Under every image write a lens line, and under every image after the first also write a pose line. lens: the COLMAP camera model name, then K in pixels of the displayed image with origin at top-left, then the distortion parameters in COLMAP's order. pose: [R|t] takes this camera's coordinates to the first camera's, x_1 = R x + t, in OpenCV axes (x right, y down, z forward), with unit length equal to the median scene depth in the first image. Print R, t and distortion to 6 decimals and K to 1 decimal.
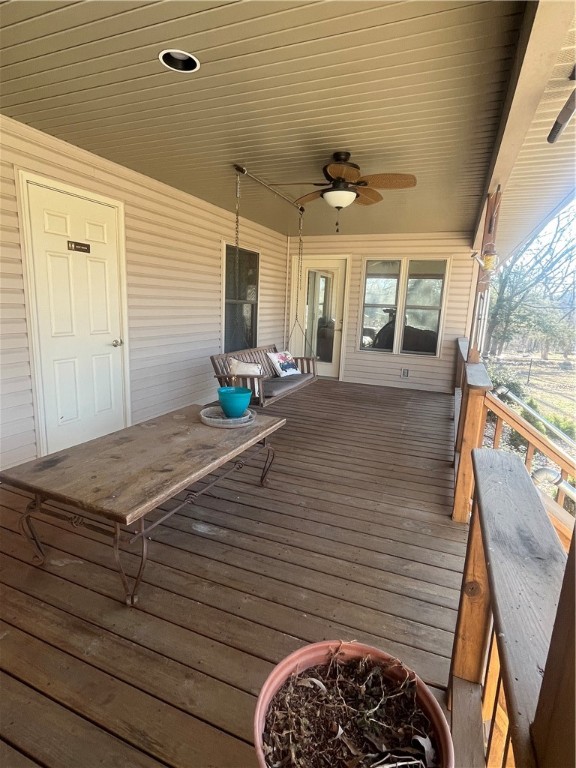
lens RADIAL K [[401.7, 0, 286.3], [0, 401.7, 380.2], [0, 0, 1]] dist [-0.001426, -0.000871]
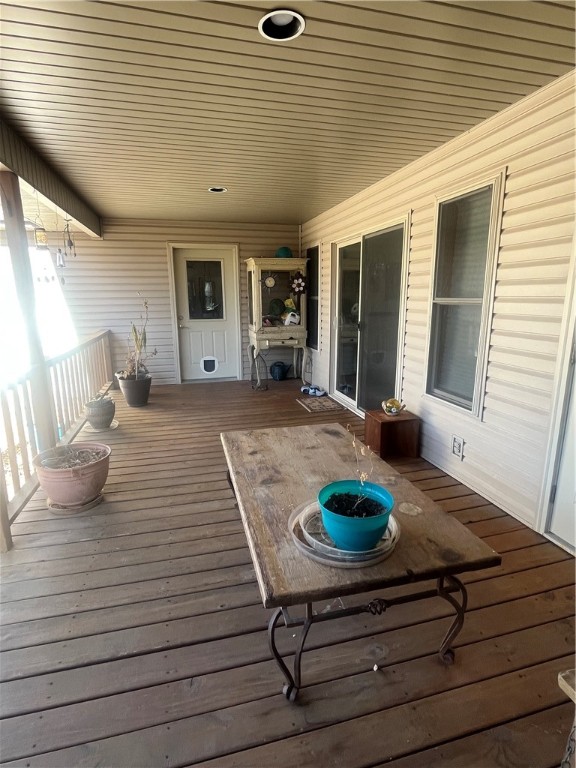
lens RADIAL K [[401.7, 0, 286.3], [0, 401.7, 380.2], [0, 0, 1]] dist [-0.001426, -0.000871]
pose [[-0.791969, 0.092930, -0.603448, 0.119929], [-0.140284, 0.934212, 0.327977, -0.143240], [0.594227, 0.344402, -0.726830, 0.721814]]
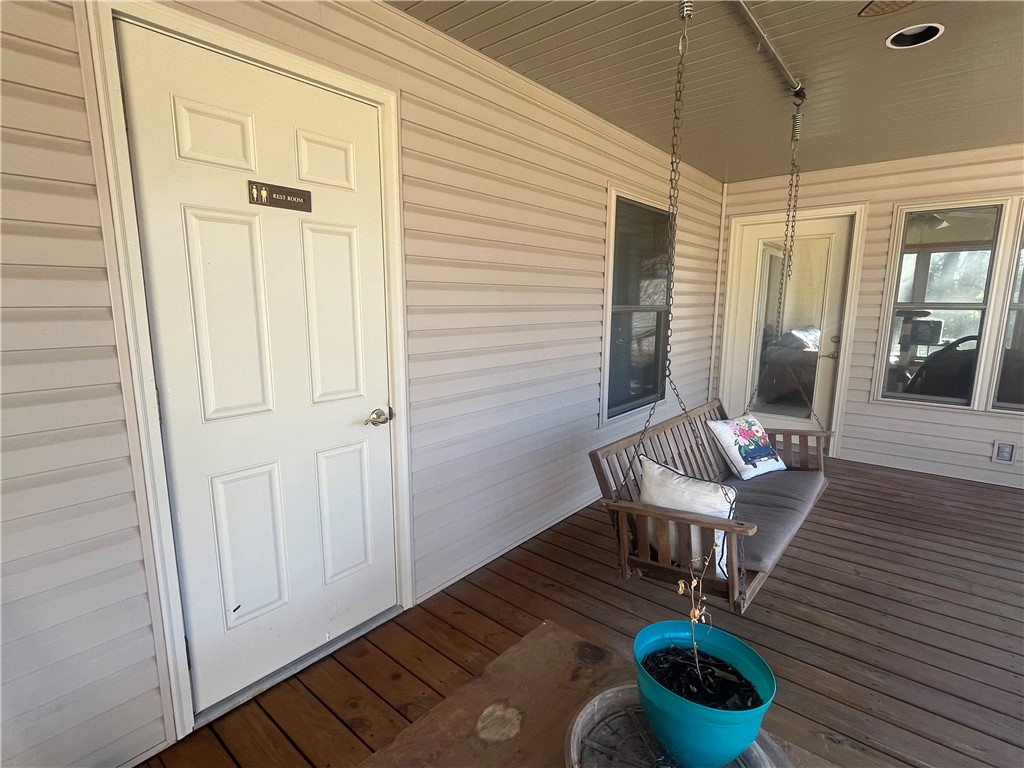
lens RADIAL K [[510.0, 0, 508.1], [0, 510.0, 388.9], [0, 0, 1]] dist [-0.000840, -0.000662]
pose [[0.953966, 0.015690, -0.299503, -0.087378], [-0.023490, 0.999472, -0.022461, -0.083281], [0.298992, 0.028462, 0.953831, 0.371316]]
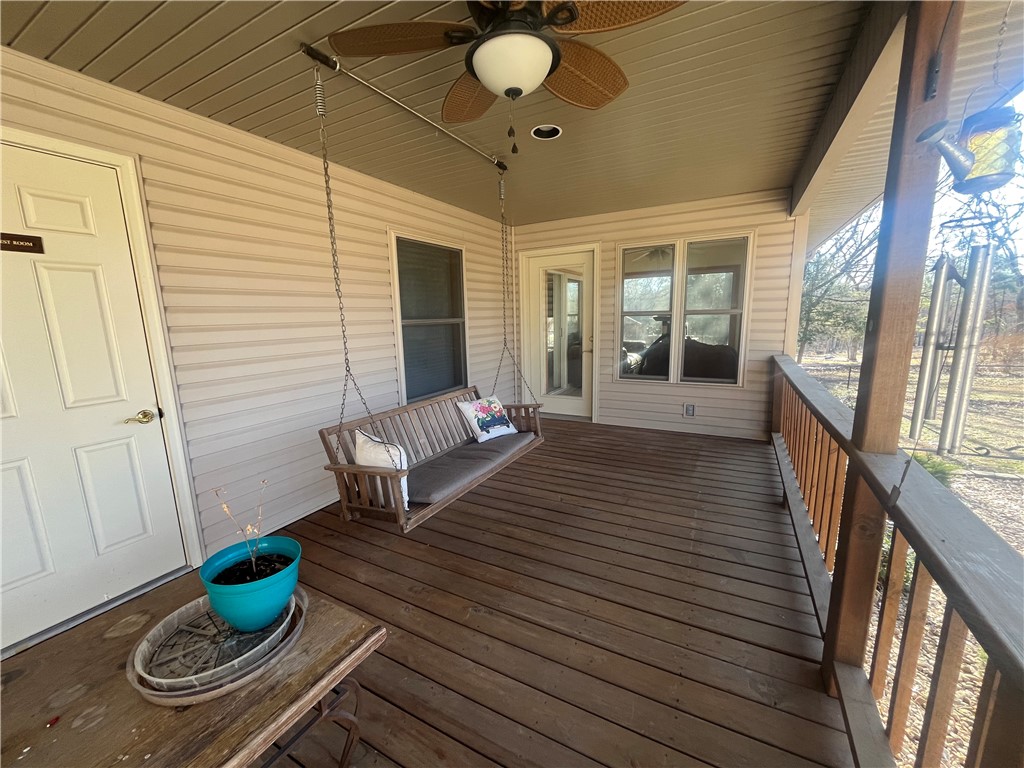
lens RADIAL K [[411.2, 0, 509.5], [0, 411.2, 388.9], [0, 0, 1]] dist [-0.002749, -0.000733]
pose [[0.992225, -0.043695, -0.116534, 0.102781], [0.042096, 0.998983, -0.016154, -0.072988], [0.117121, 0.011123, 0.993055, 0.365815]]
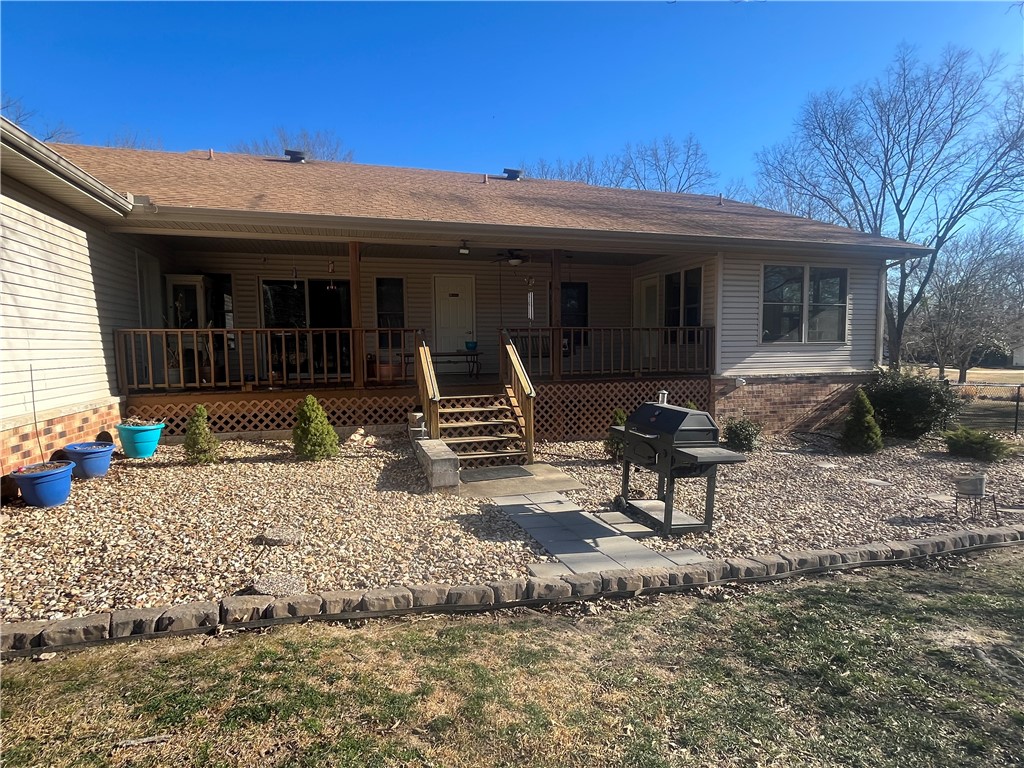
lens RADIAL K [[535.3, 0, 505.4], [0, 535.3, 390.7], [0, 0, 1]] dist [-0.001539, -0.000172]
pose [[0.632083, 0.016698, -0.774721, 1.592908], [-0.110290, 0.991528, -0.068614, 0.325535], [0.767012, 0.128814, 0.628570, -0.576487]]
